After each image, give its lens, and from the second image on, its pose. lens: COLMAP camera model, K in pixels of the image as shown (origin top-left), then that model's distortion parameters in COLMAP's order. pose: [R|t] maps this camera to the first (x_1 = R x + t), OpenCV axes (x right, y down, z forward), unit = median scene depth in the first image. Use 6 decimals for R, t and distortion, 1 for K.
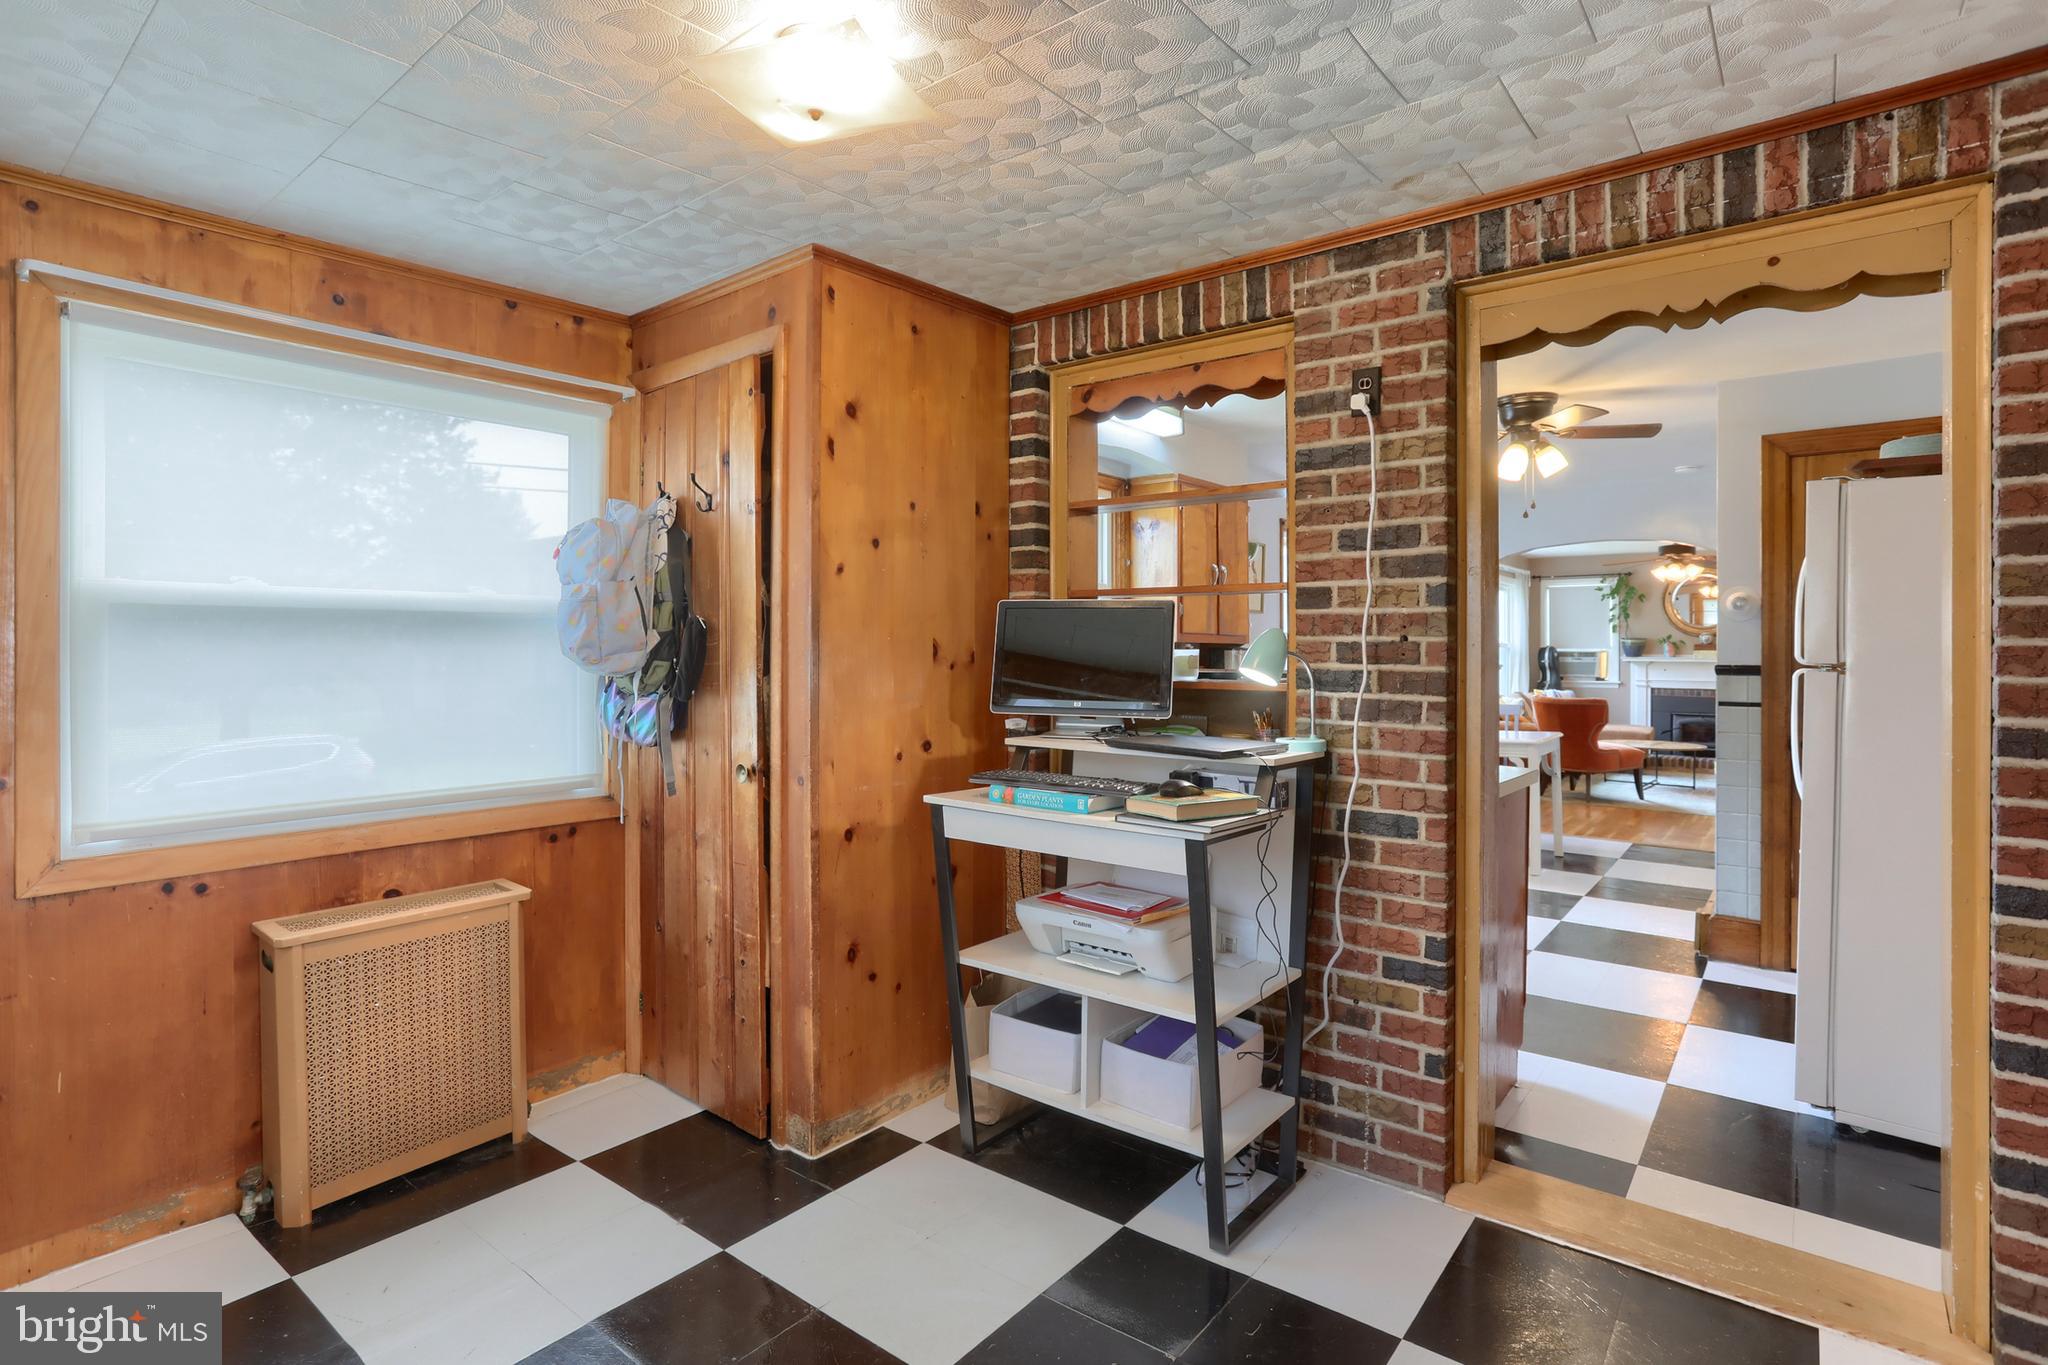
lens RADIAL K [[1040.2, 0, 1010.5], [0, 1040.2, 656.5], [0, 0, 1]] dist [-0.001323, 0.000171]
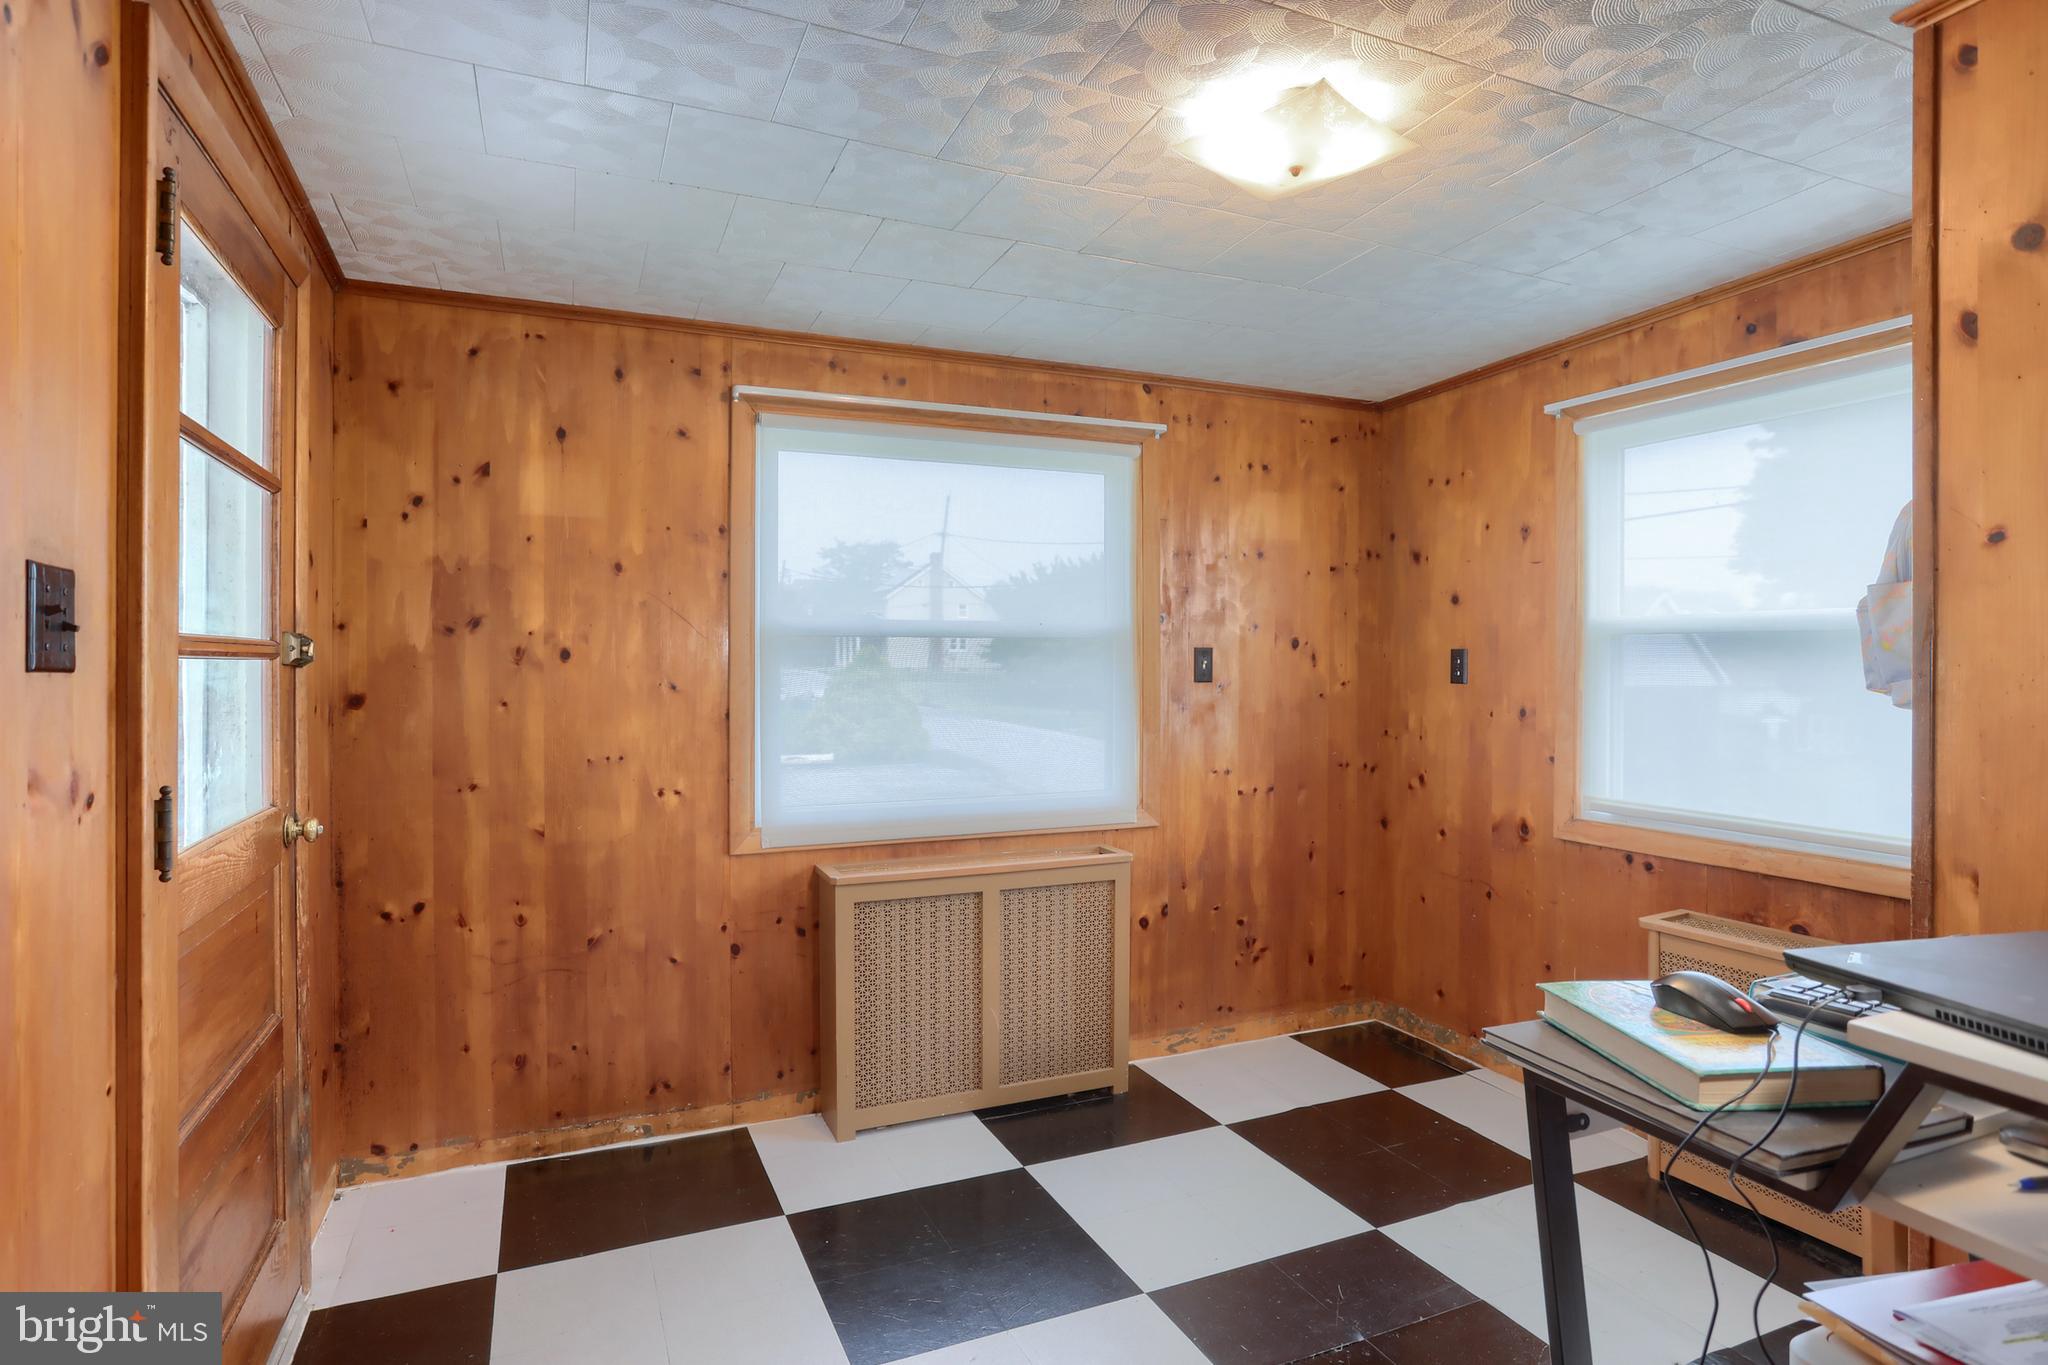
lens RADIAL K [[1067.6, 0, 1021.5], [0, 1067.6, 662.9], [0, 0, 1]] dist [-0.021613, 0.000013]
pose [[-0.462072, 0.005516, -0.886825, 0.636217], [-0.004068, 0.999957, 0.008339, -0.021698], [0.886833, 0.007460, -0.462030, 0.889185]]
